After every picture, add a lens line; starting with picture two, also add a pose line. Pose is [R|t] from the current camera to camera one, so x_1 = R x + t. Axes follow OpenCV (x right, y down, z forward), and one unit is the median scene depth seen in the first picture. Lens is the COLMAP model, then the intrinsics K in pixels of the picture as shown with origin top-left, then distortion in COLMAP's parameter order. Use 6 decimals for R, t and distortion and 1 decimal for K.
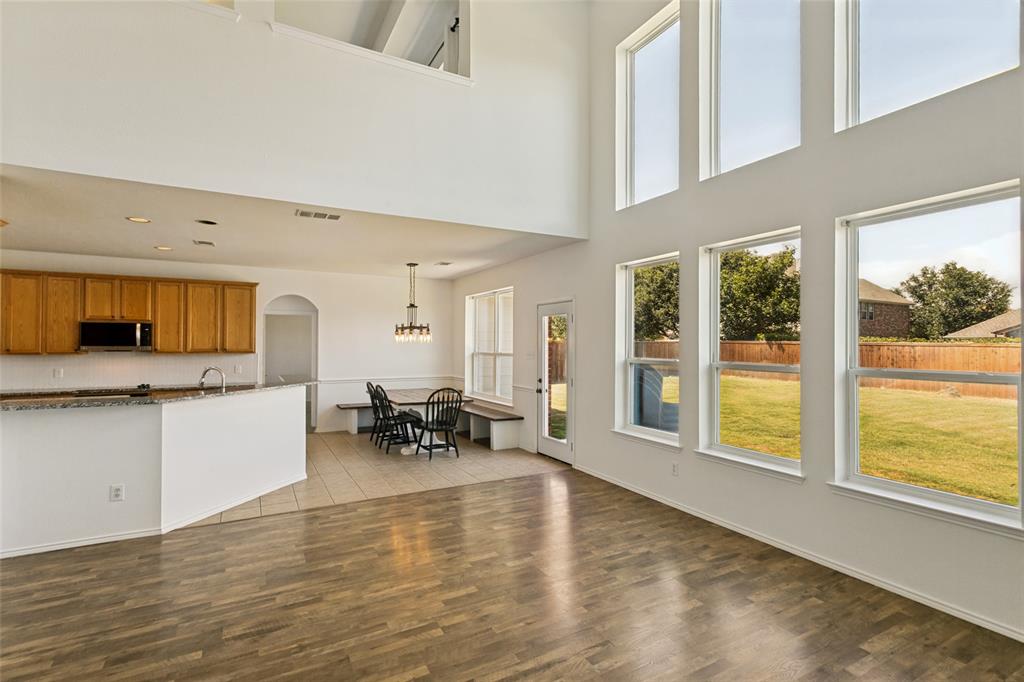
lens RADIAL K [[484.0, 0, 513.9], [0, 484.0, 340.9], [0, 0, 1]] dist [0.004039, 0.000330]
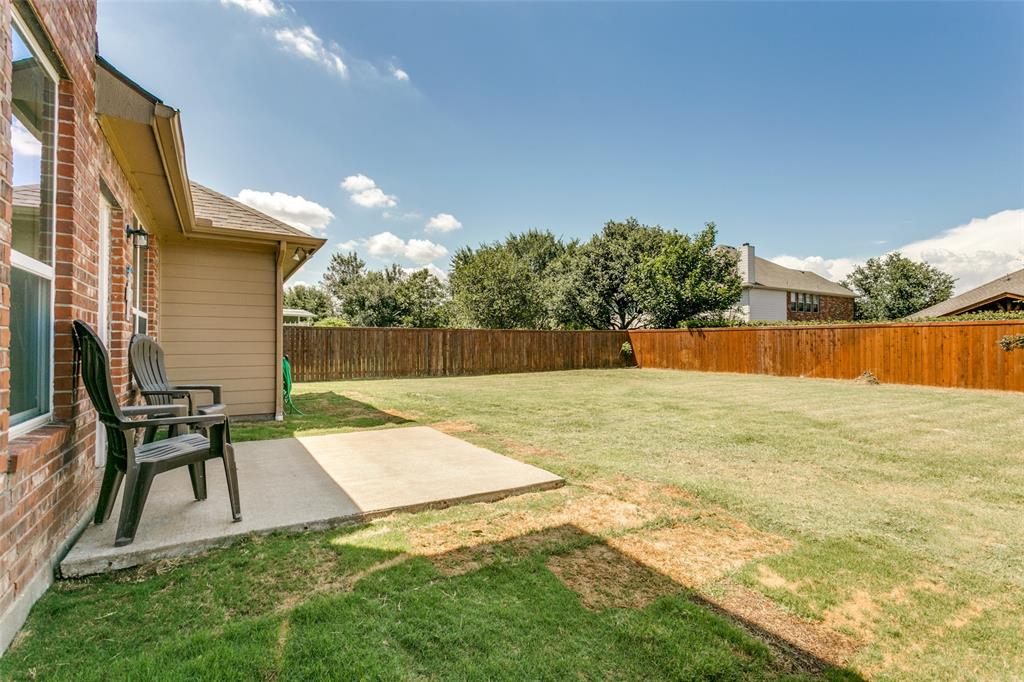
lens RADIAL K [[480.0, 0, 511.1], [0, 480.0, 342.1], [0, 0, 1]] dist [0.003800, 0.000396]
pose [[0.999007, -0.006147, 0.044129, 0.082722], [0.006162, 0.999981, -0.000196, 0.013065], [-0.044127, 0.000467, 0.999026, 0.063771]]
